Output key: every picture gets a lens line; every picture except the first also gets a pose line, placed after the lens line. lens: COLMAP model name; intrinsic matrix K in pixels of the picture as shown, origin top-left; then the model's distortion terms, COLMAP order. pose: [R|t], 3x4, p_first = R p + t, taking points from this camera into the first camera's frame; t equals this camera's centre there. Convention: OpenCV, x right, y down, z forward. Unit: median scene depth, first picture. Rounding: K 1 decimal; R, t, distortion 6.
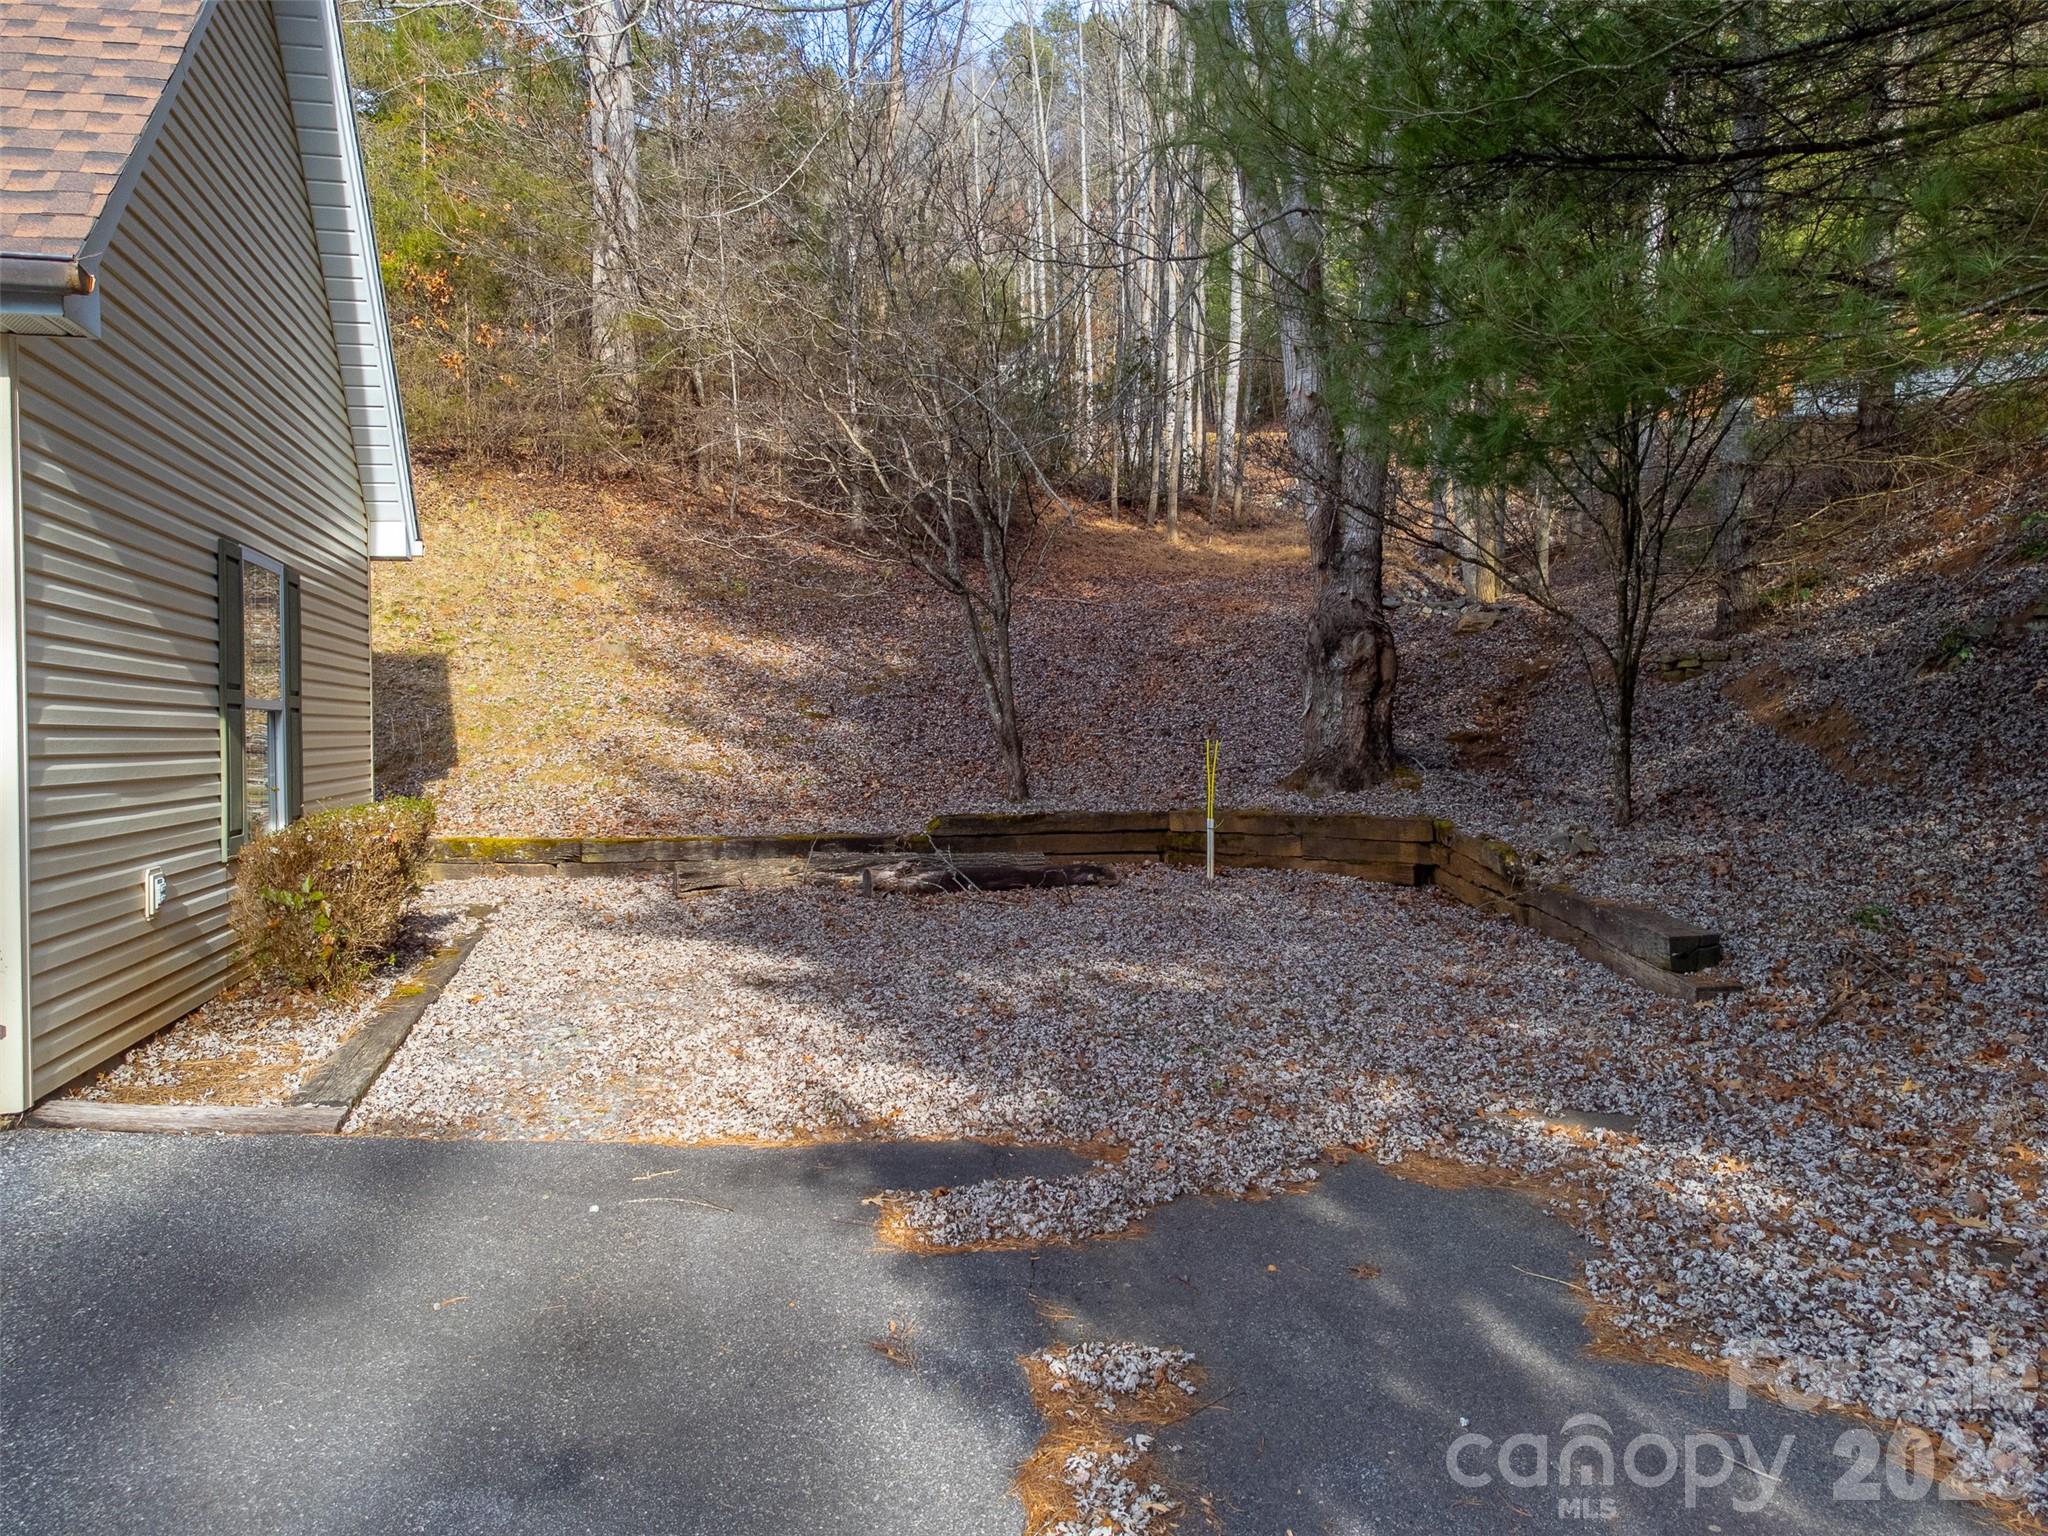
lens RADIAL K [[1531.3, 0, 1024.0], [0, 1531.3, 768.0], [0, 0, 1]] dist [0.094479, -0.156886]
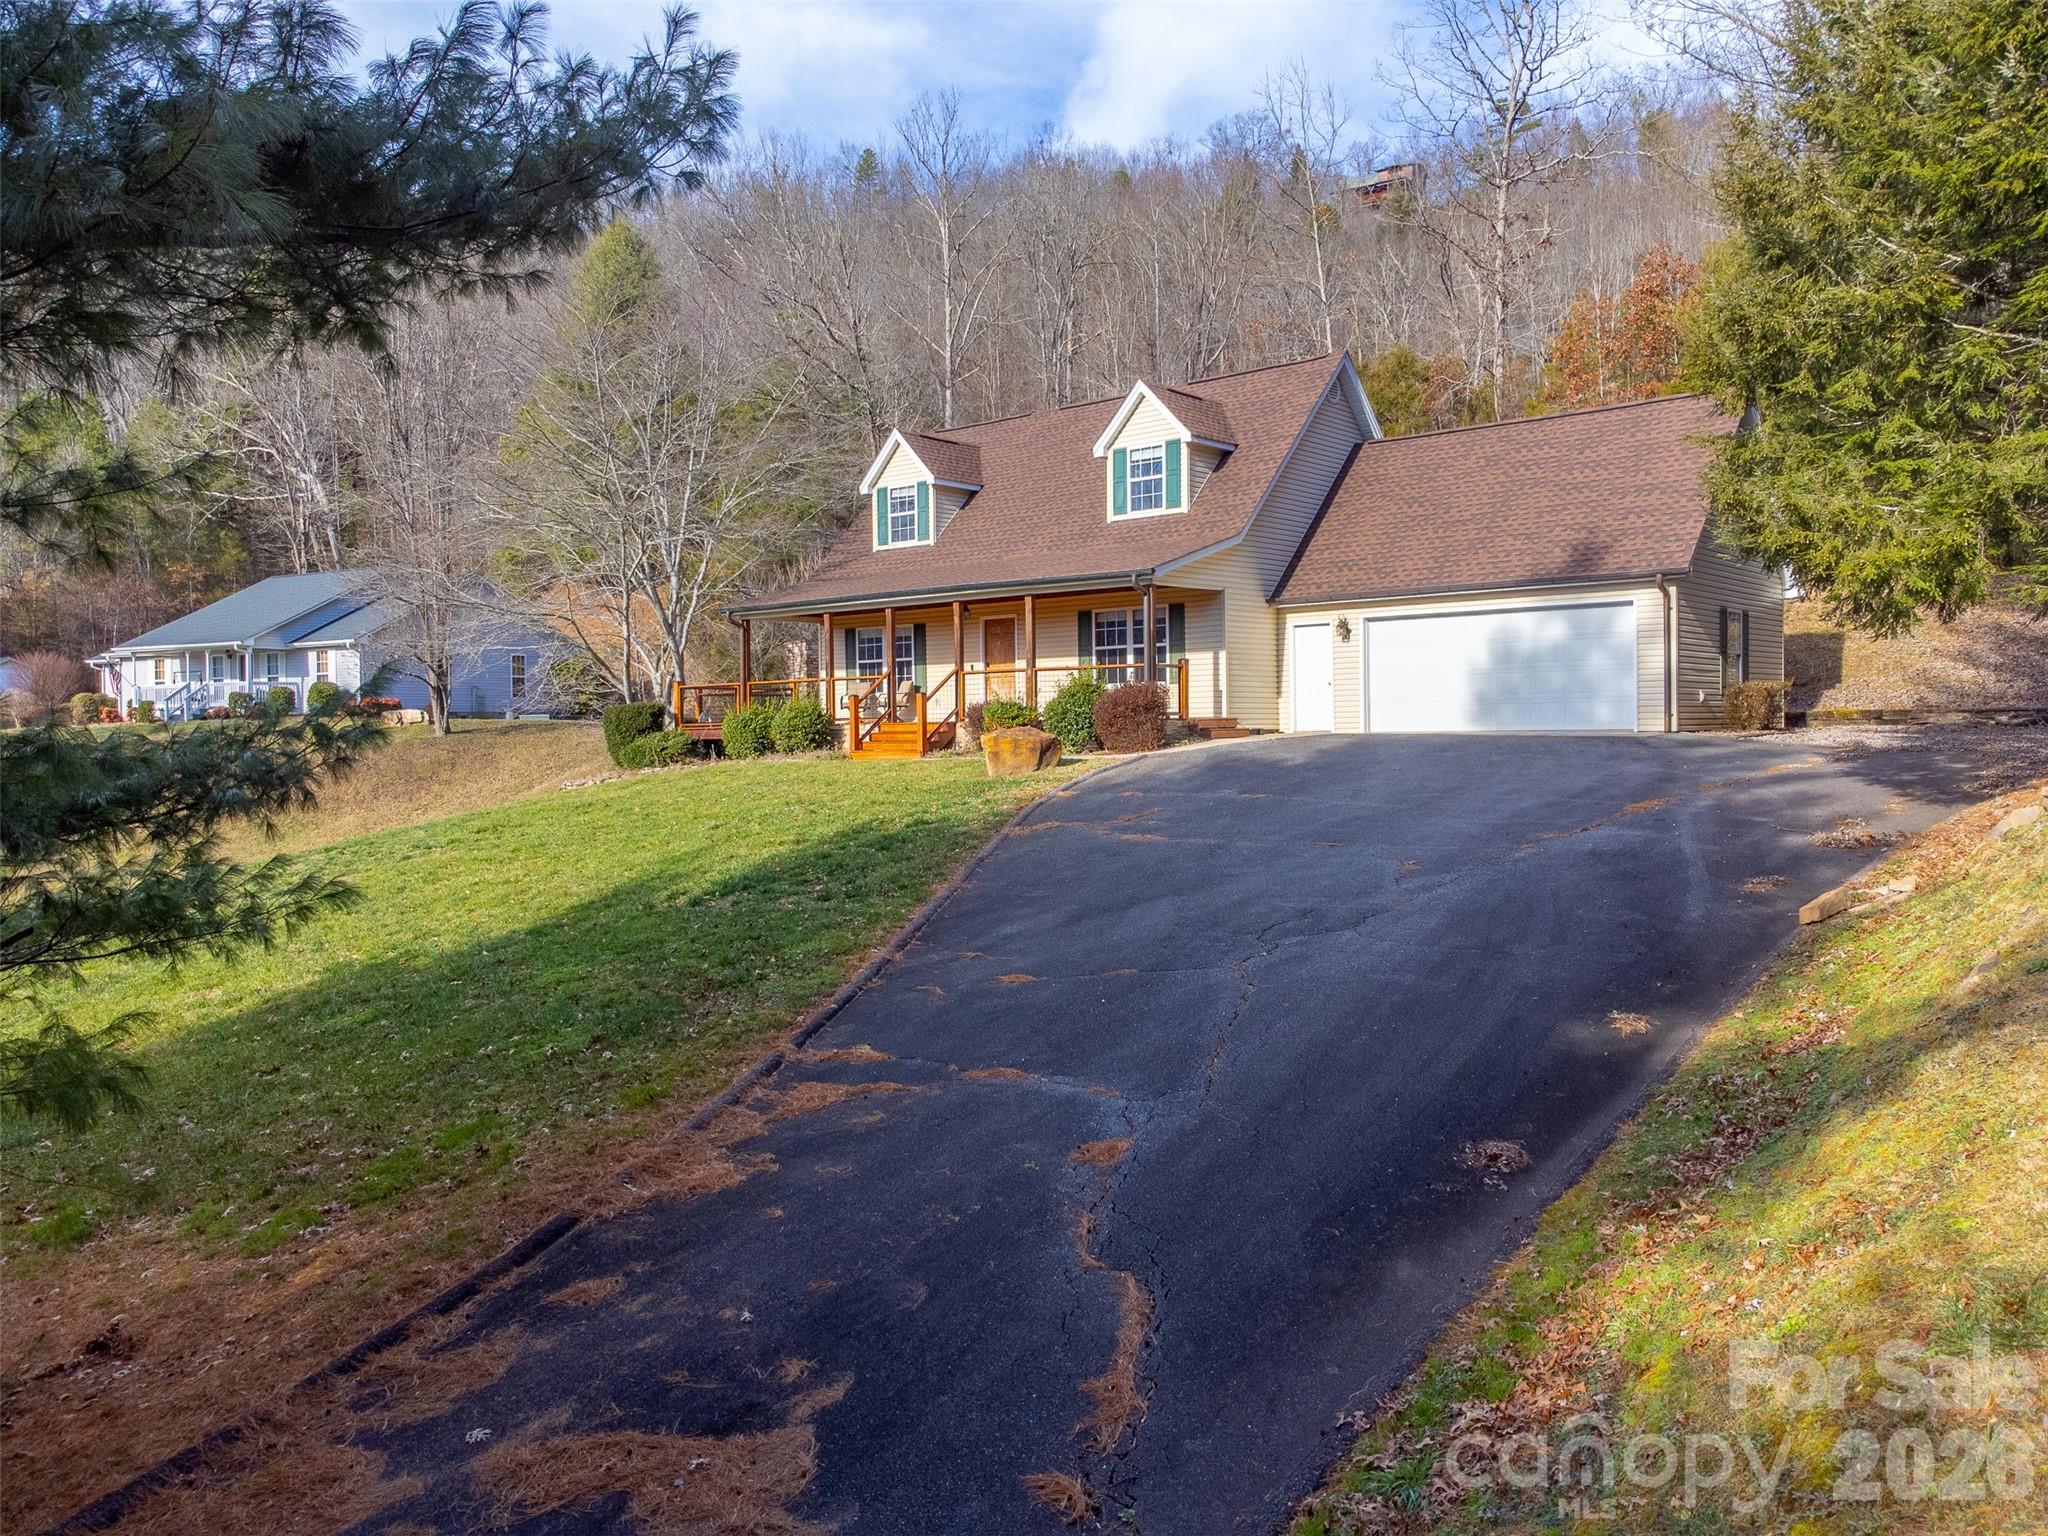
lens RADIAL K [[1512.2, 0, 968.0], [0, 1512.2, 793.0], [0, 0, 1]] dist [0.003902, -0.011835]
pose [[0.562129, 0.036634, -0.826238, 0.792585], [-0.009993, 0.999246, 0.037506, 0.095591], [0.826989, -0.012826, 0.562072, -1.362371]]
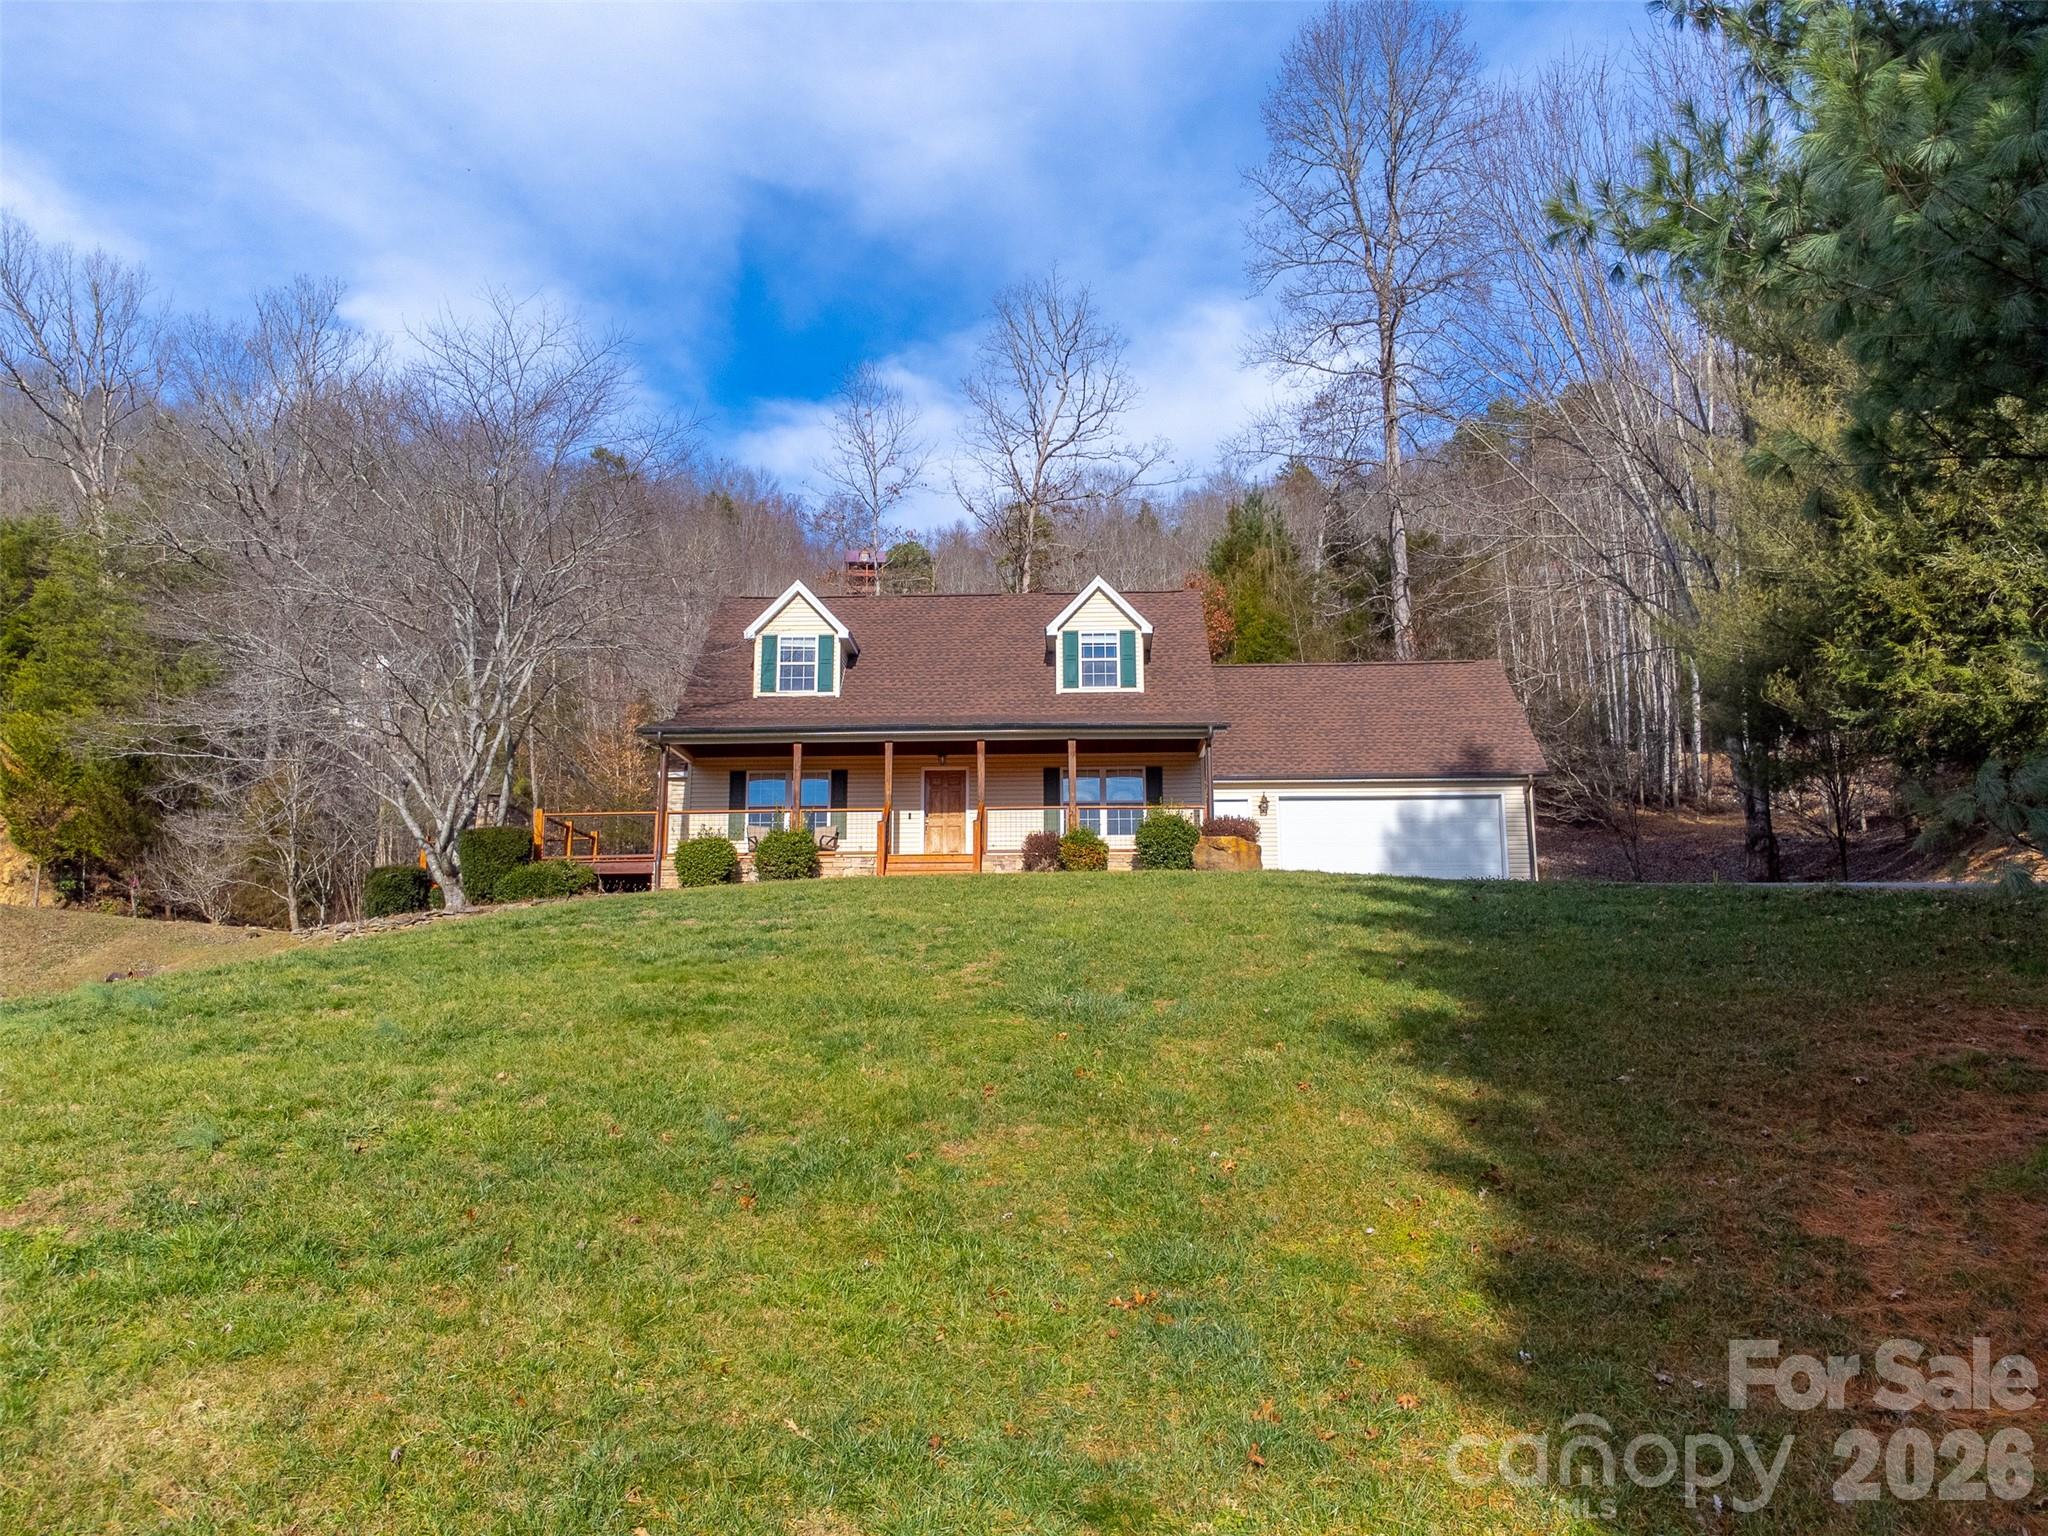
lens RADIAL K [[1544.8, 0, 1024.2], [0, 1544.8, 756.0], [0, 0, 1]] dist [0.033072, -0.003105]
pose [[0.963026, -0.046018, -0.265449, -0.364566], [-0.010936, 0.977814, -0.209189, 0.408926], [0.269186, 0.204357, 0.941157, -2.305448]]
